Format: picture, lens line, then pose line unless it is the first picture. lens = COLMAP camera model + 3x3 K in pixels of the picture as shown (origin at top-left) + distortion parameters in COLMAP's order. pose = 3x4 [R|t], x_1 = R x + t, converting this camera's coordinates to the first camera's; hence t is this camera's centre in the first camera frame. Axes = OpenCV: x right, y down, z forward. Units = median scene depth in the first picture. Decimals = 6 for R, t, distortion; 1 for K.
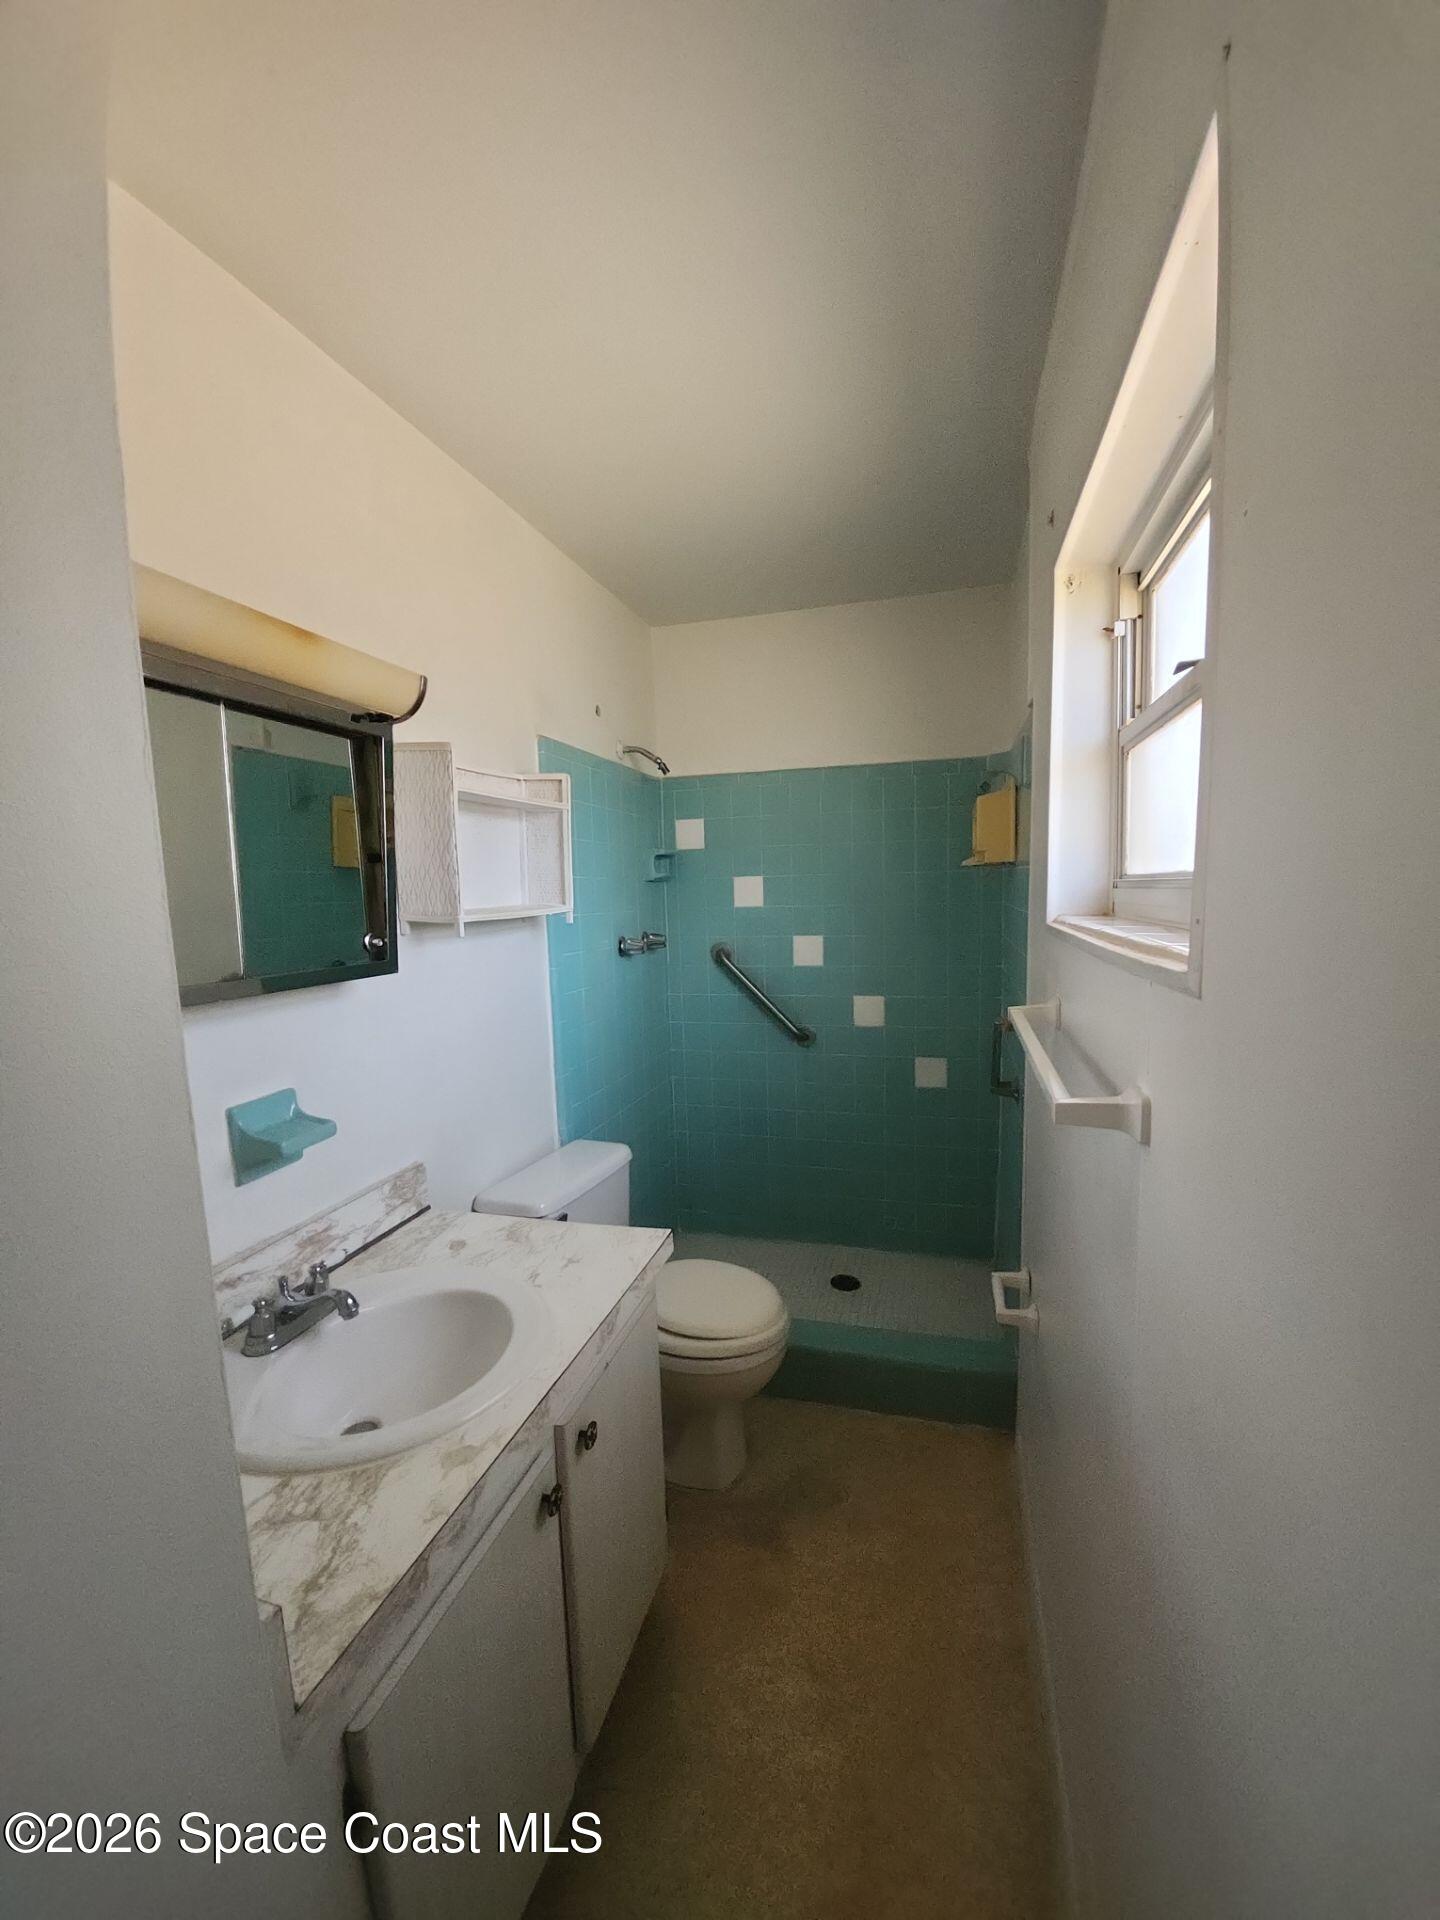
lens RADIAL K [[754.2, 0, 745.2], [0, 754.2, 978.2], [0, 0, 1]] dist [-0.011883, 0.000140]
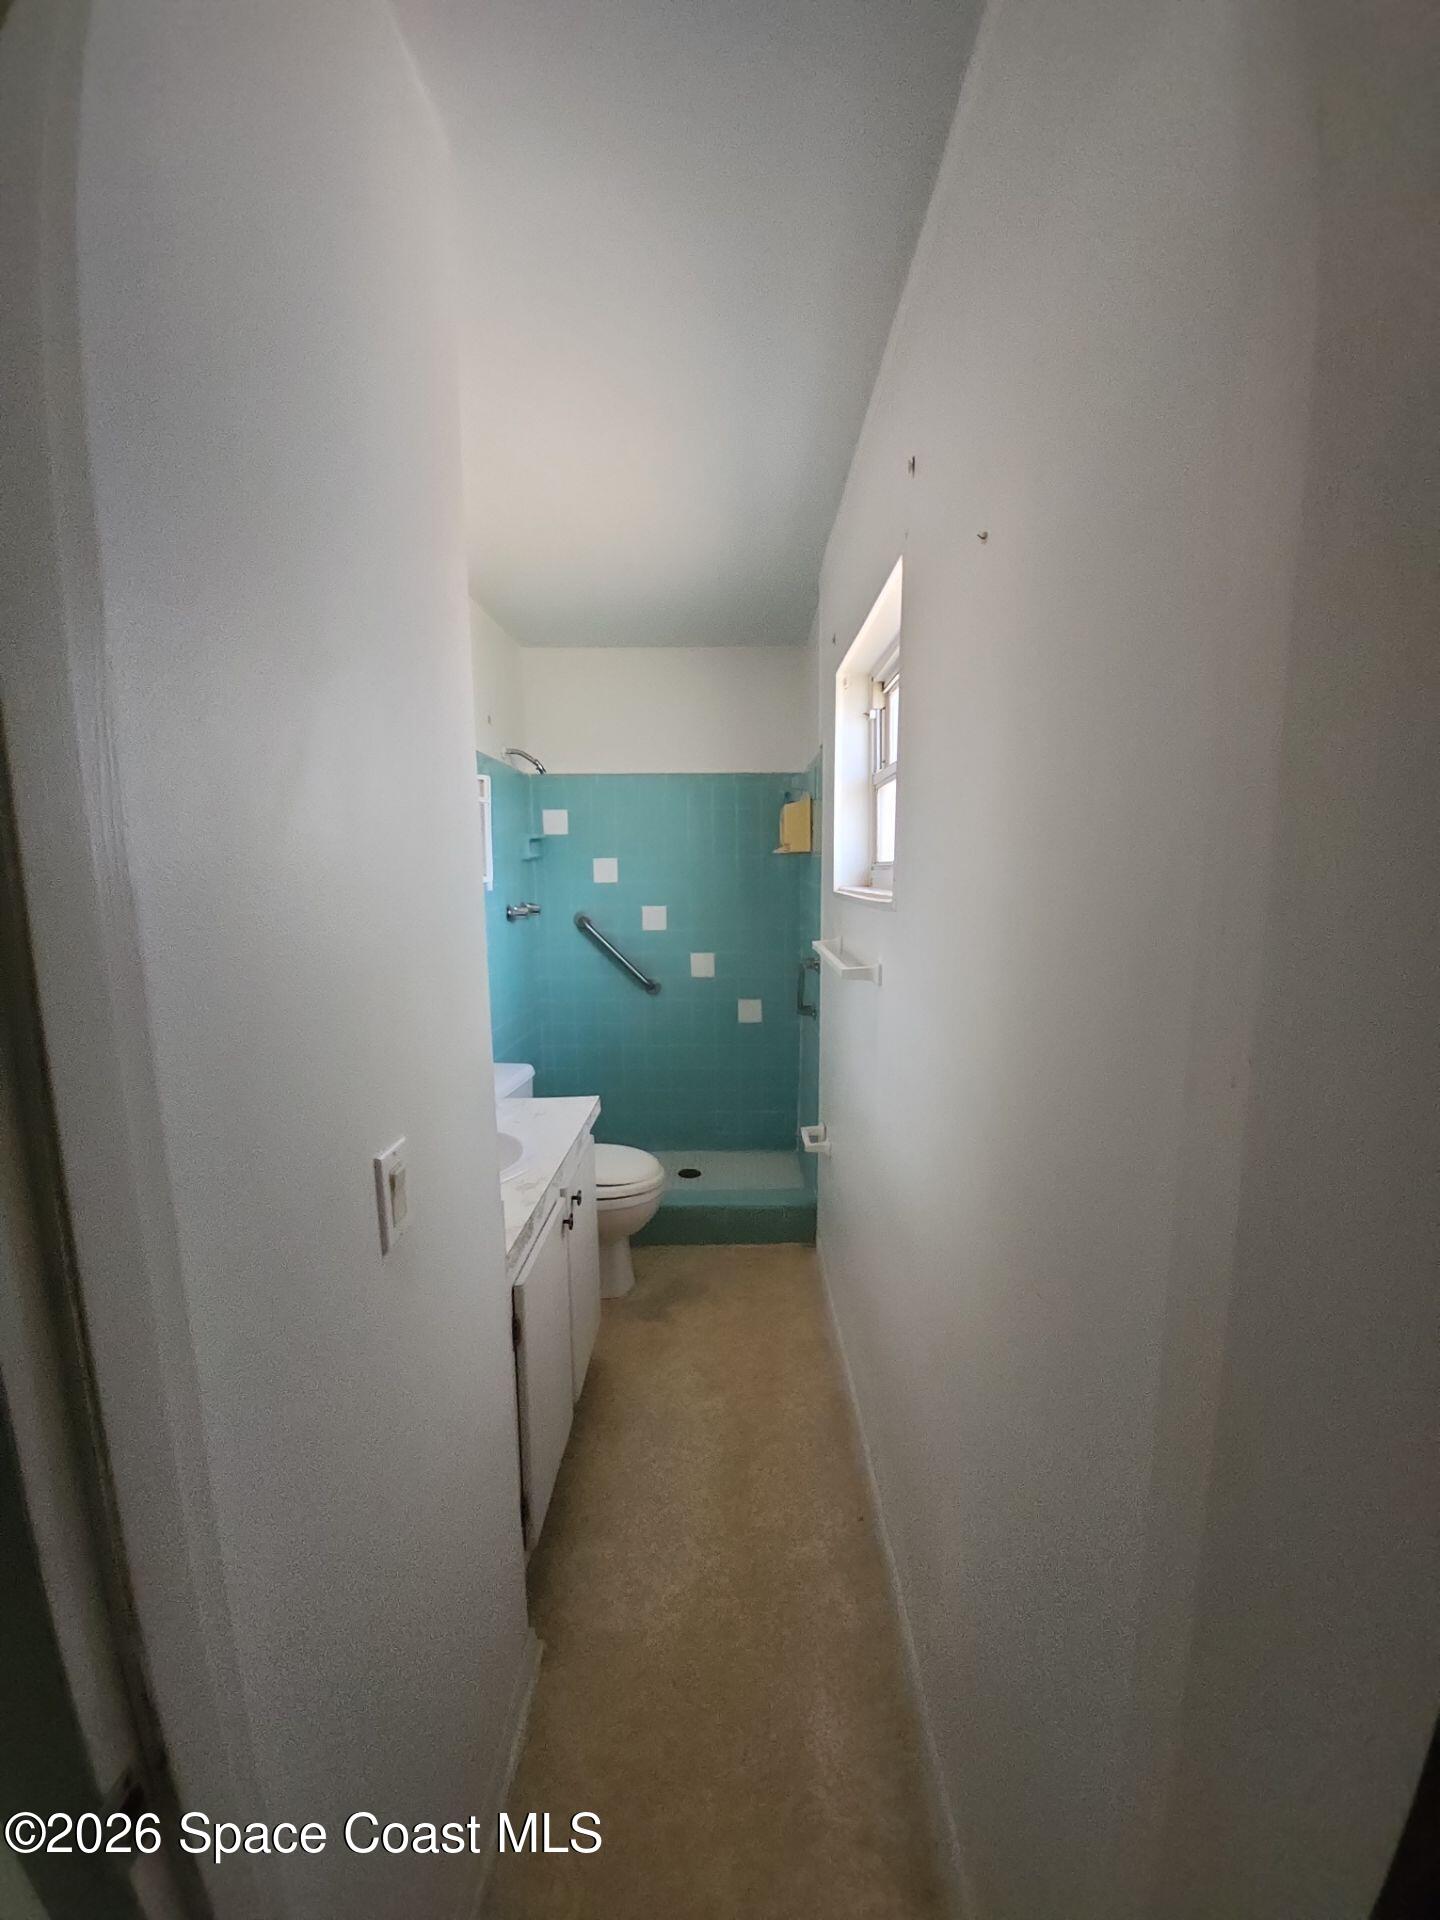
lens RADIAL K [[754.2, 0, 745.2], [0, 754.2, 978.2], [0, 0, 1]] dist [-0.011883, 0.000140]
pose [[0.963156, -0.019202, 0.268257, -0.156965], [0.013526, 0.999644, 0.022993, 0.052858], [-0.268603, -0.018517, 0.963073, -0.365301]]
